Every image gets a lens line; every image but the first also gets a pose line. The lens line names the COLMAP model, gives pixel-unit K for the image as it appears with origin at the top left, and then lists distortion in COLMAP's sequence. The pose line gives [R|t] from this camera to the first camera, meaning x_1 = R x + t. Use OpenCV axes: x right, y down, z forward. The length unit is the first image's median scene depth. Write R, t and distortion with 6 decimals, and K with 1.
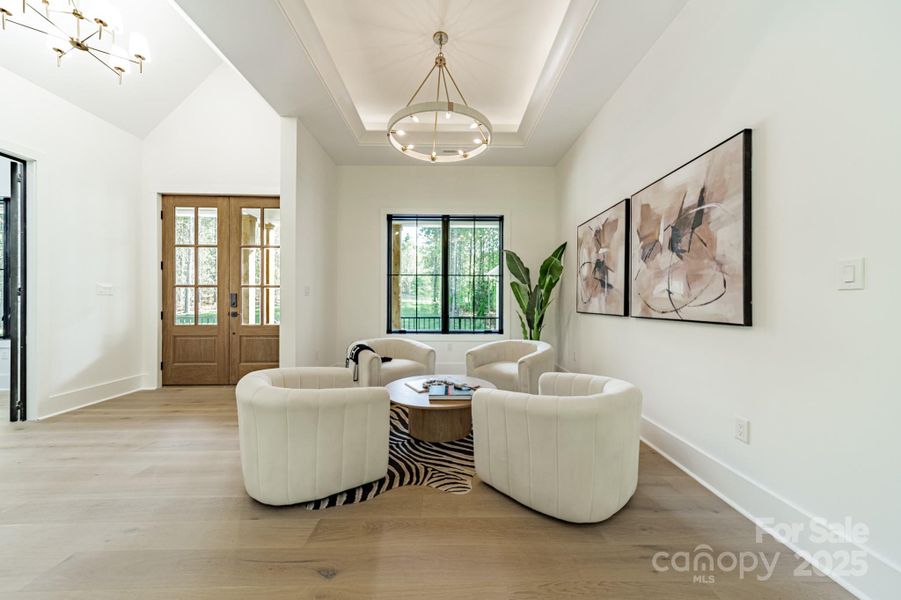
lens RADIAL K [[316.9, 0, 454.3], [0, 316.9, 301.4], [0, 0, 1]] dist [0.009385, -0.000437]
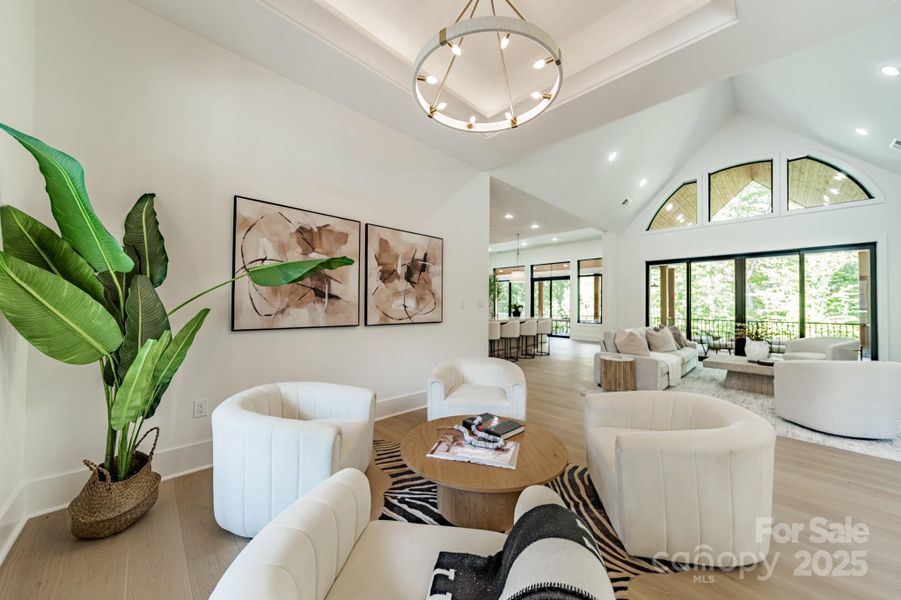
lens RADIAL K [[315.7, 0, 453.4], [0, 315.7, 299.9], [0, 0, 1]] dist [0.006064, 0.000215]
pose [[-0.684298, 0.005409, 0.729182, -0.521527], [-0.011673, 0.999763, -0.018371, -0.028530], [-0.729109, -0.021083, -0.684073, 1.563979]]
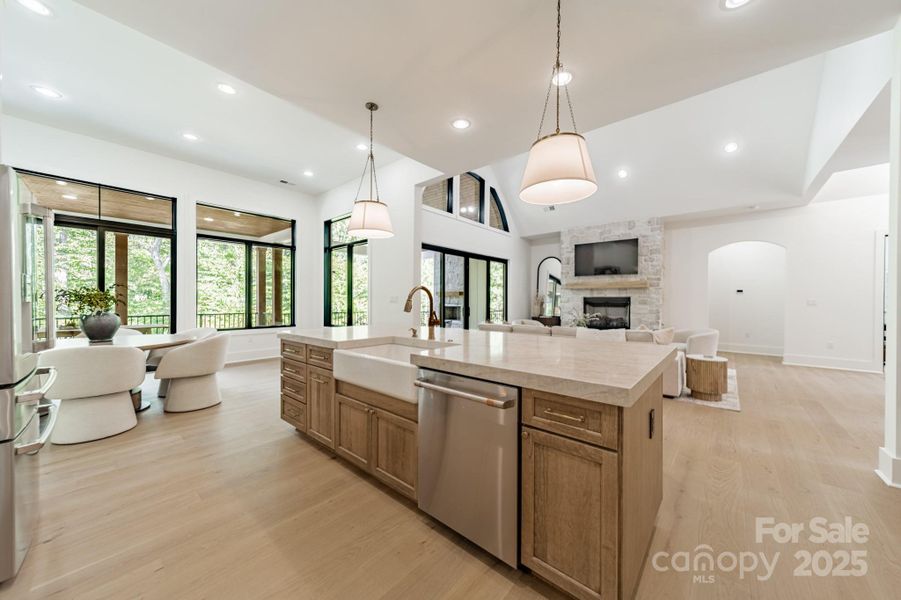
lens RADIAL K [[316.9, 0, 454.1], [0, 316.9, 303.4], [0, 0, 1]] dist [0.009385, -0.000437]
pose [[-0.666825, -0.001059, -0.745214, 1.956769], [-0.007214, 0.999961, 0.005035, -0.028379], [0.745180, 0.008734, -0.666806, -0.012075]]
